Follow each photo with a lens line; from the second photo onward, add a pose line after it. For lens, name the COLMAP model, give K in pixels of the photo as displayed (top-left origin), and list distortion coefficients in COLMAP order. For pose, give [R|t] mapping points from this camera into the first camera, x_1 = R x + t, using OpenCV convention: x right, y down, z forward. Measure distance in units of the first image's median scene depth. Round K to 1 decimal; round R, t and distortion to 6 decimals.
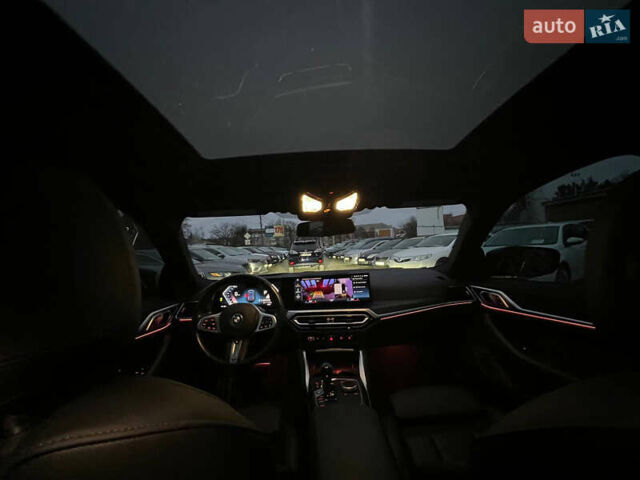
lens RADIAL K [[258.1, 0, 320.0], [0, 258.1, 240.0], [0, 0, 1]] dist [0.015574, -0.004462]
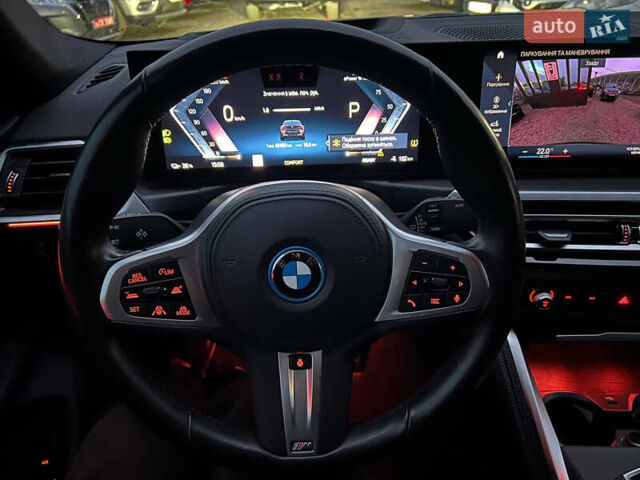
lens RADIAL K [[488.0, 0, 320.0], [0, 488.0, 240.0], [0, 0, 1]] dist [0.045688, -0.051174]
pose [[0.999401, 0.012509, 0.032257, -0.267023], [-0.027584, 0.850860, 0.524668, 0.076186], [-0.020883, -0.525243, 0.850696, 0.594155]]
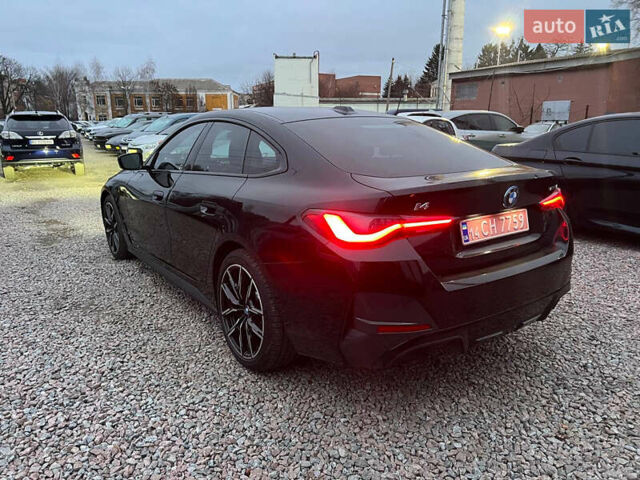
lens RADIAL K [[480.1, 0, 320.0], [0, 480.1, 240.0], [0, 0, 1]] dist [0.051890, -0.054212]
pose [[0.826984, -0.087617, 0.555356, -1.520245], [-0.053381, 0.971084, 0.232695, -0.154070], [-0.559686, -0.222080, 0.798394, -2.453600]]
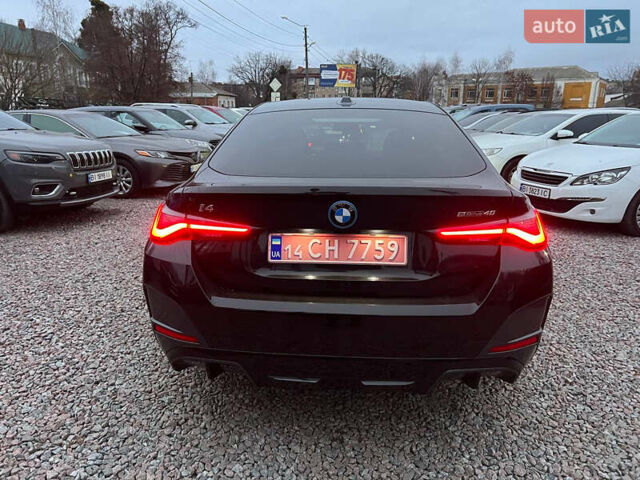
lens RADIAL K [[488.0, 0, 320.0], [0, 488.0, 240.0], [0, 0, 1]] dist [0.045688, -0.051174]
pose [[0.994375, 0.075783, -0.074001, 0.154849], [-0.052159, 0.958407, 0.280600, -0.246453], [0.092188, -0.275161, 0.956968, -2.741046]]
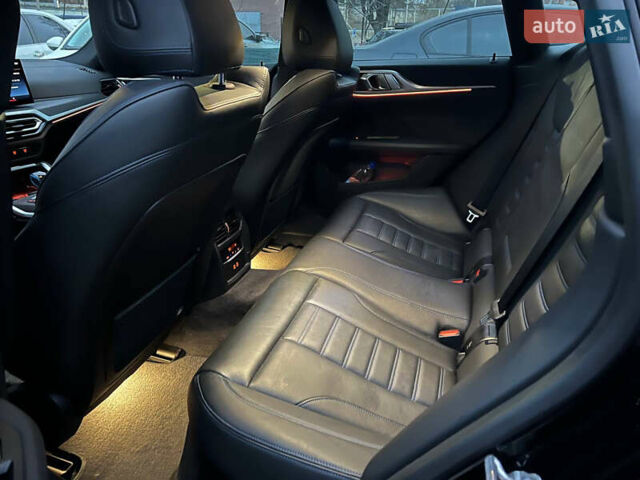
lens RADIAL K [[480.1, 0, 320.0], [0, 480.1, 240.0], [0, 0, 1]] dist [0.051890, -0.054212]
pose [[0.327669, -0.309443, 0.892680, -0.896557], [-0.057715, 0.936522, 0.345825, 0.085306], [-0.943028, -0.164837, 0.289009, -0.233387]]
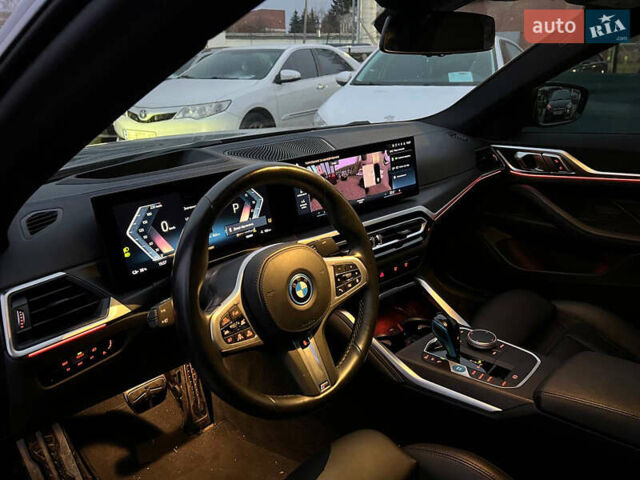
lens RADIAL K [[482.7, 0, 320.0], [0, 482.7, 240.0], [0, 0, 1]] dist [0.074191, -0.116770]
pose [[0.707210, -0.208682, 0.675504, -0.633879], [-0.037853, 0.942900, 0.330919, 0.012756], [-0.705990, -0.259599, 0.658929, 0.468372]]
